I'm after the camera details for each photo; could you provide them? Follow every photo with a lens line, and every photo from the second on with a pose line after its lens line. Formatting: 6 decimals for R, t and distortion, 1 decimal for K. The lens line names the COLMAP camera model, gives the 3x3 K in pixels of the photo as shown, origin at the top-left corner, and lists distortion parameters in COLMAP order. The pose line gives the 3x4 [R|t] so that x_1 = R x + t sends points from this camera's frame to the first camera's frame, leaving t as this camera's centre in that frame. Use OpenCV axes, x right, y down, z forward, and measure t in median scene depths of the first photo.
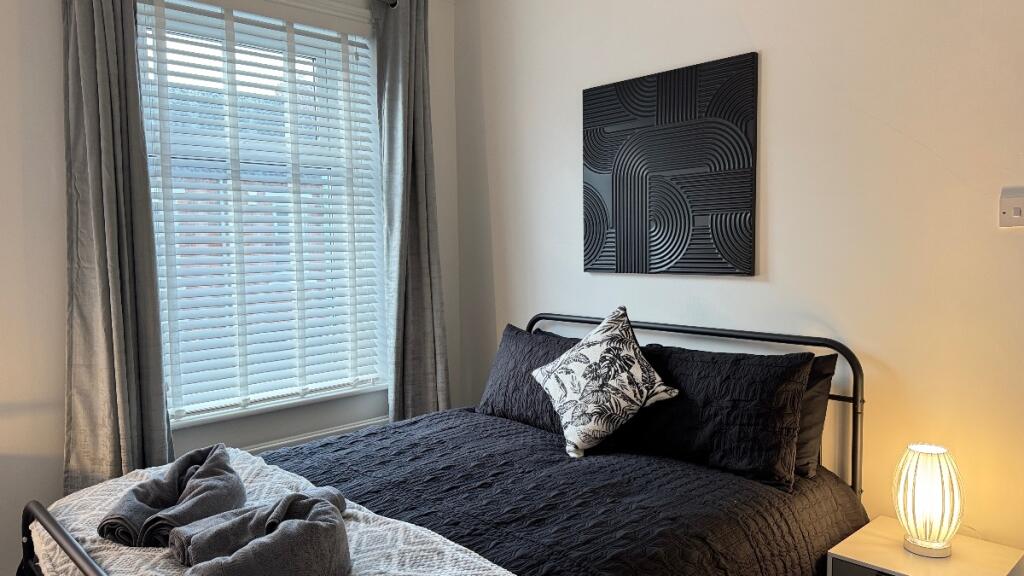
lens RADIAL K [[711.4, 0, 494.5], [0, 711.4, 264.3], [0, 0, 1]] dist [0.041947, -0.027319]
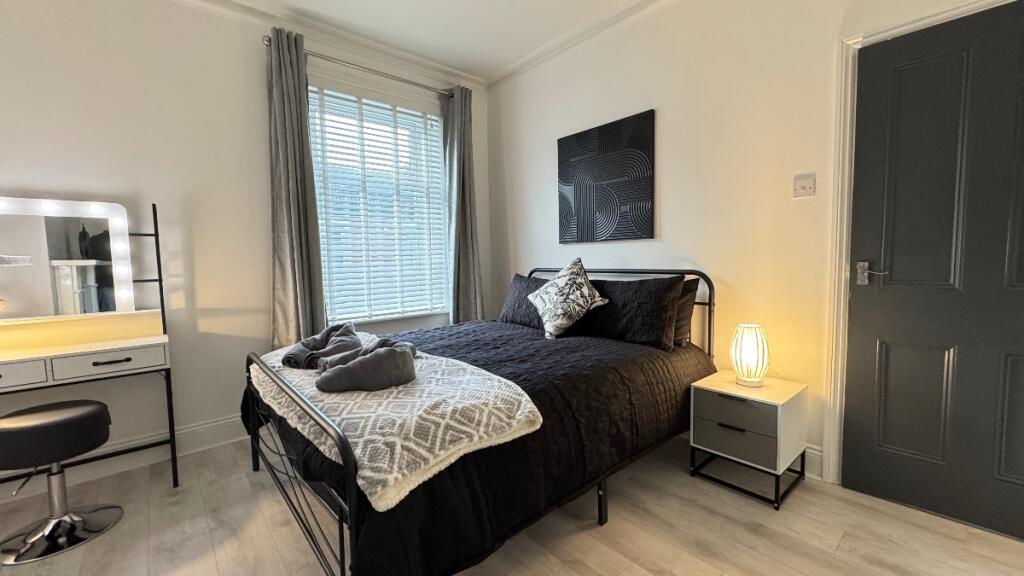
lens RADIAL K [[403.1, 0, 512.4], [0, 403.1, 291.7], [0, 0, 1]] dist [0.000012, -0.000805]
pose [[0.998986, -0.003838, -0.044848, 0.061927], [0.004065, 0.999979, 0.004970, 0.140532], [0.044828, -0.005147, 0.998981, 0.000555]]
